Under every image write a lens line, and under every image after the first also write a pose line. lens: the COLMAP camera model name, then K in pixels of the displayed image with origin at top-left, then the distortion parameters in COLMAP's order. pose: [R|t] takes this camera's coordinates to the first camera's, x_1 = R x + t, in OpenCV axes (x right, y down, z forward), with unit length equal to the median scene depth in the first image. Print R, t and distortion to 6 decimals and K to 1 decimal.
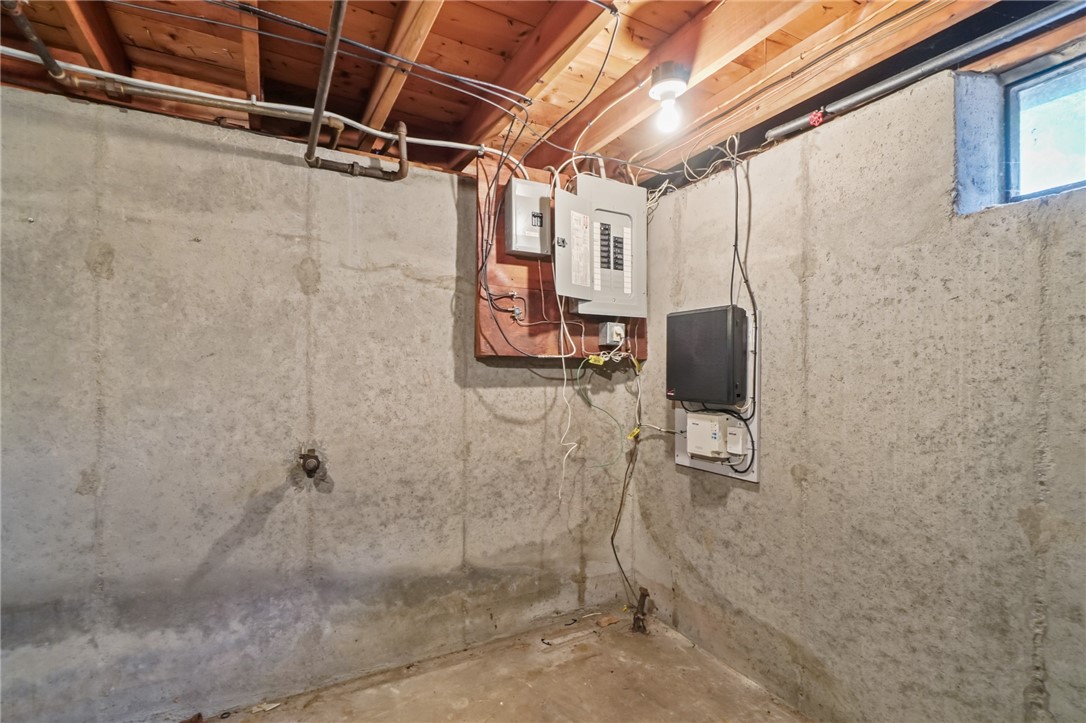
lens RADIAL K [[493.3, 0, 537.2], [0, 493.3, 370.0], [0, 0, 1]] dist [-0.002874, -0.000468]
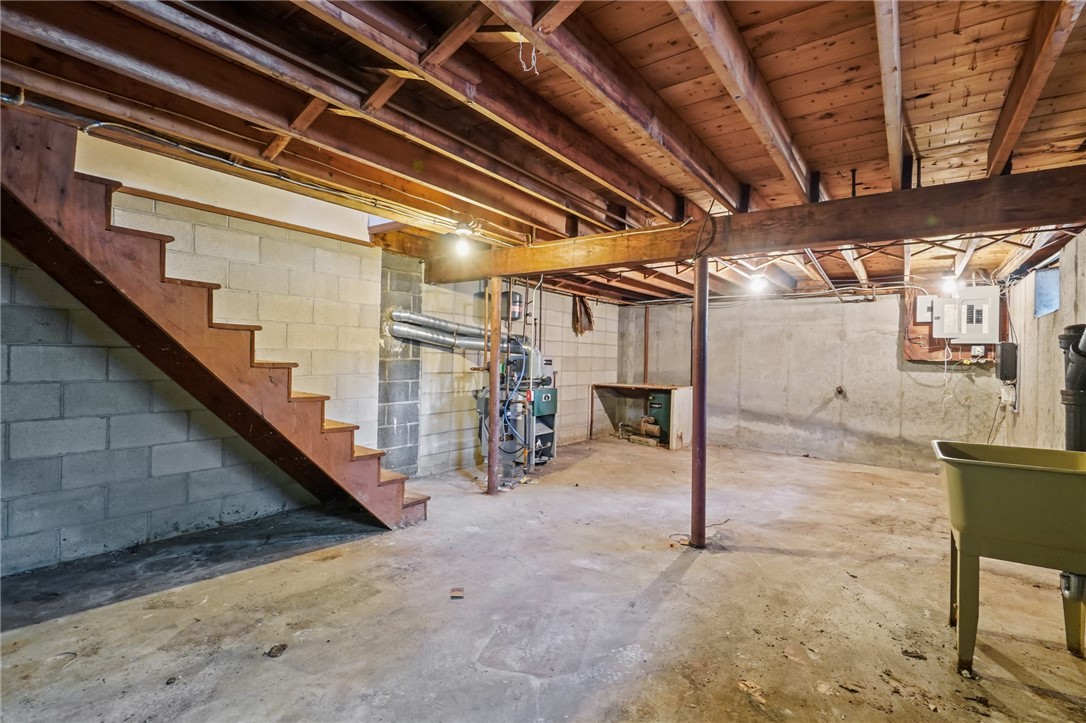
lens RADIAL K [[493.3, 0, 544.5], [0, 493.3, 363.3], [0, 0, 1]] dist [-0.002874, -0.000468]
pose [[0.434363, 0.019821, -0.900520, 1.494673], [-0.022223, 0.999689, 0.011285, 0.005048], [0.900464, 0.015110, 0.434669, -2.027962]]
